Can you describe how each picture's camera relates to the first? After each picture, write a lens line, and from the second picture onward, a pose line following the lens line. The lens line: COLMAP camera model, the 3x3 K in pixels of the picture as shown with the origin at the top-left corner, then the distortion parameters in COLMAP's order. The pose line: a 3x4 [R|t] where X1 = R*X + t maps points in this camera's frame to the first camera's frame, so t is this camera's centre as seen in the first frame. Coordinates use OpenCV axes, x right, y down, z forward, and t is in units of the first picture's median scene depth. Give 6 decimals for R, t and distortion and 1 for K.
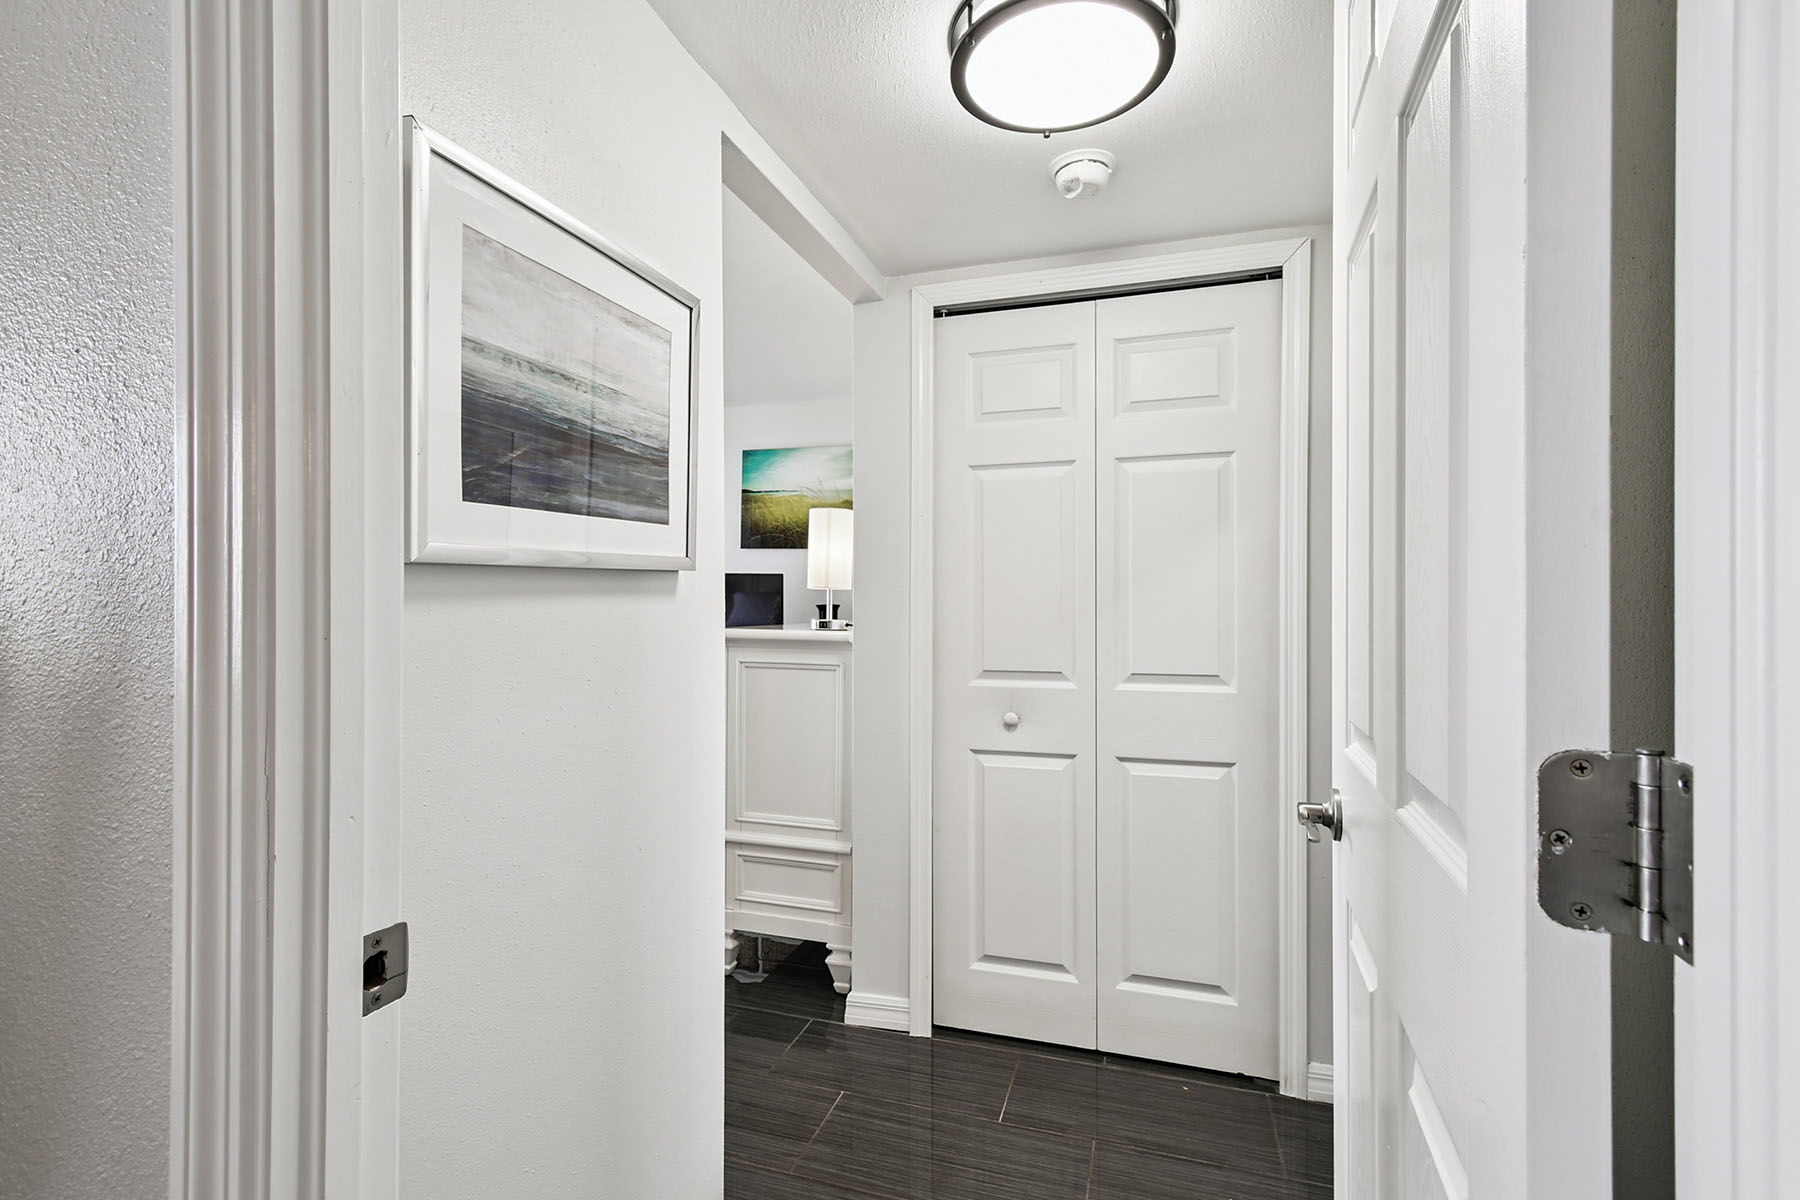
lens RADIAL K [[812.5, 0, 900.9], [0, 812.5, 600.0], [0, 0, 1]] dist [0.030208, -0.016945]
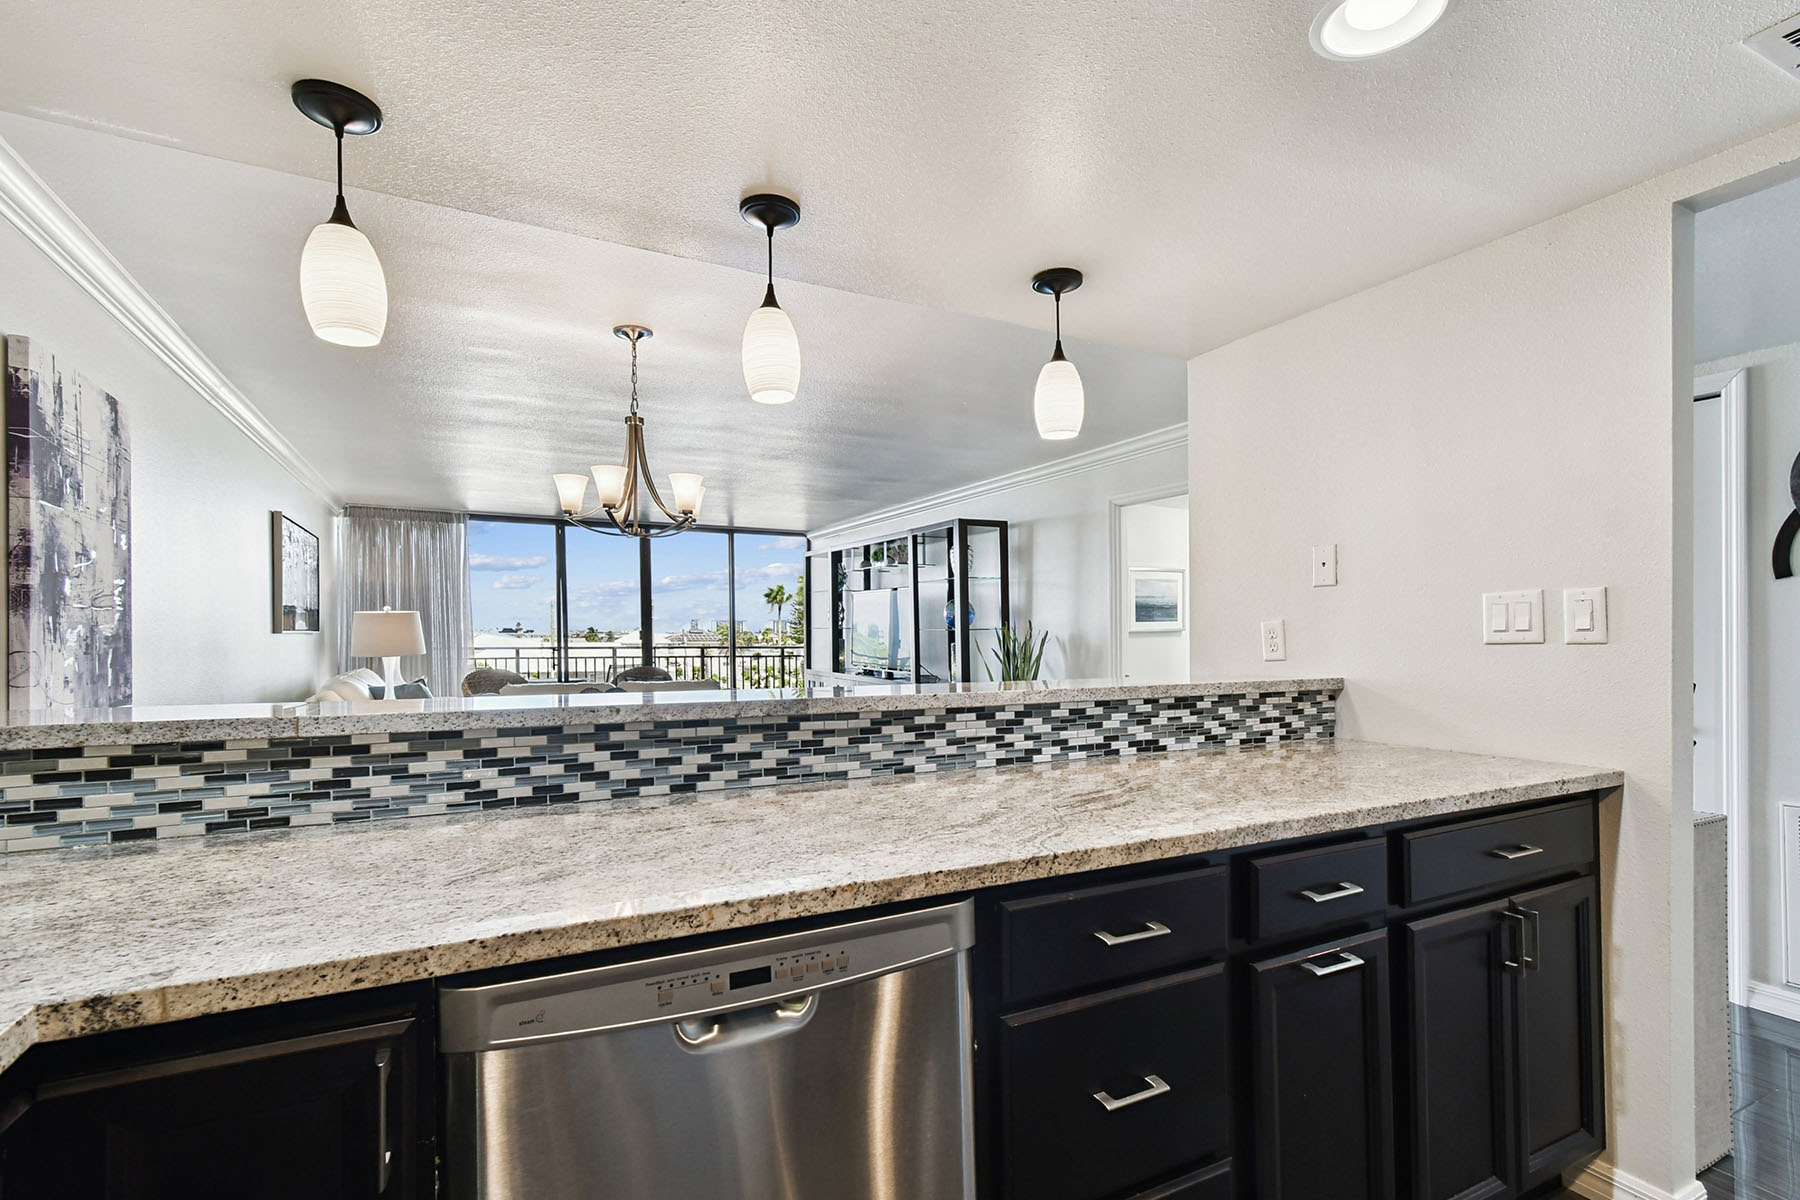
lens RADIAL K [[812.5, 0, 895.4], [0, 812.5, 630.7], [0, 0, 1]] dist [0.030208, -0.016945]
pose [[0.704854, -0.000415, -0.709353, 2.351652], [-0.002490, 0.999992, -0.003060, -0.026371], [0.709348, 0.003923, 0.704847, -4.266536]]
